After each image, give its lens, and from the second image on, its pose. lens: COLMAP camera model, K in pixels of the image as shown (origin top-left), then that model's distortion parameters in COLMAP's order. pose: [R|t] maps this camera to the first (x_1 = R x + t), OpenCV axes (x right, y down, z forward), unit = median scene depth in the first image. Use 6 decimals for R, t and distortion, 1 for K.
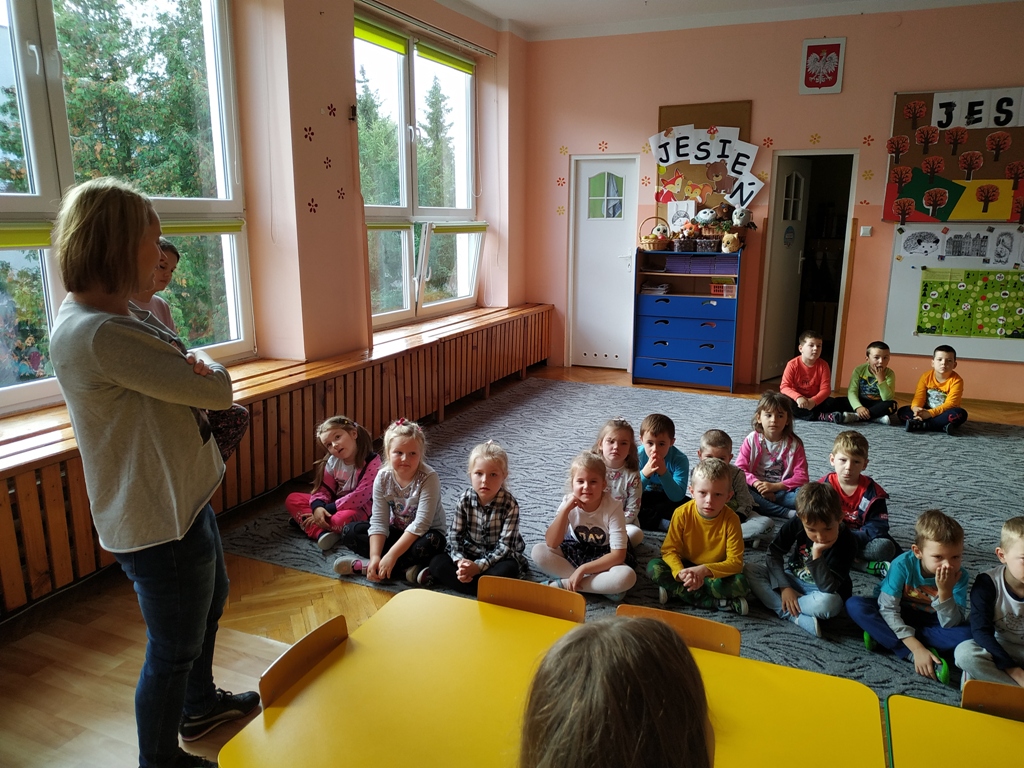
lens RADIAL K [[745.2, 0, 518.9], [0, 745.2, 391.3], [0, 0, 1]] dist [0.011243, -0.028037]
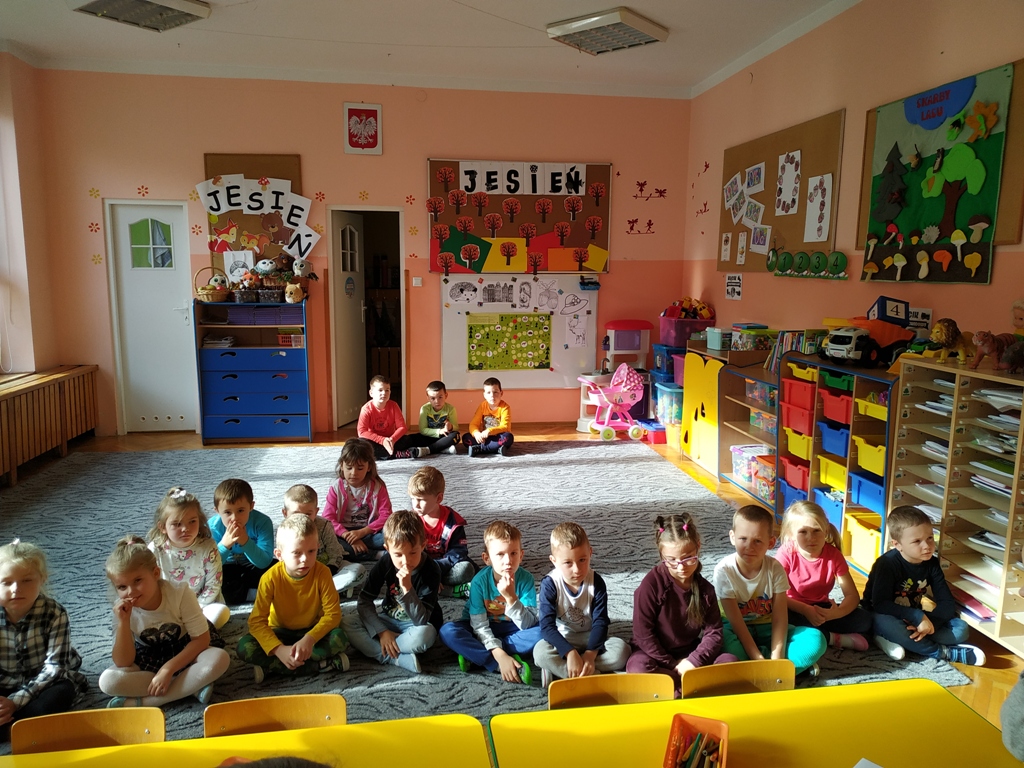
lens RADIAL K [[745.2, 0, 512.6], [0, 745.2, 389.7], [0, 0, 1]] dist [0.011243, -0.028037]
pose [[0.850858, -0.079698, 0.519315, 0.004511], [0.114755, 0.992754, -0.035661, -0.002013], [-0.512710, 0.089937, 0.853838, 0.010947]]
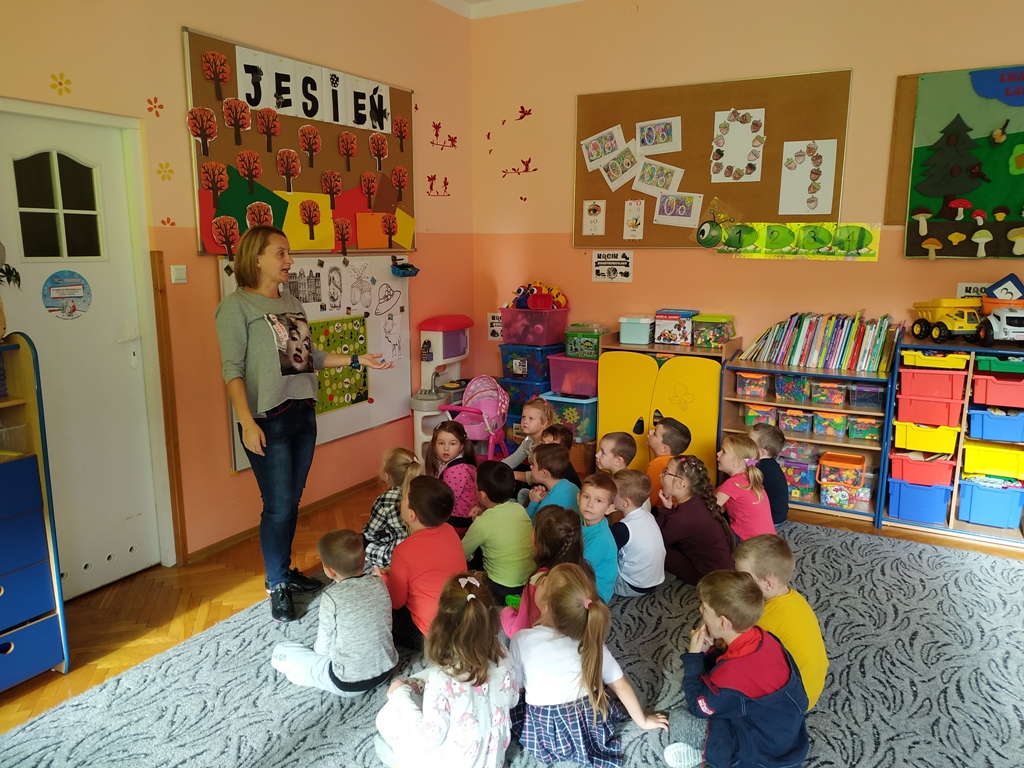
lens RADIAL K [[745.2, 0, 537.3], [0, 745.2, 393.4], [0, 0, 1]] dist [0.011243, -0.028037]
pose [[0.101616, -0.197893, 0.974942, -0.125855], [0.226848, 0.958805, 0.170973, -0.327801], [-0.968614, 0.203790, 0.142321, 1.366607]]
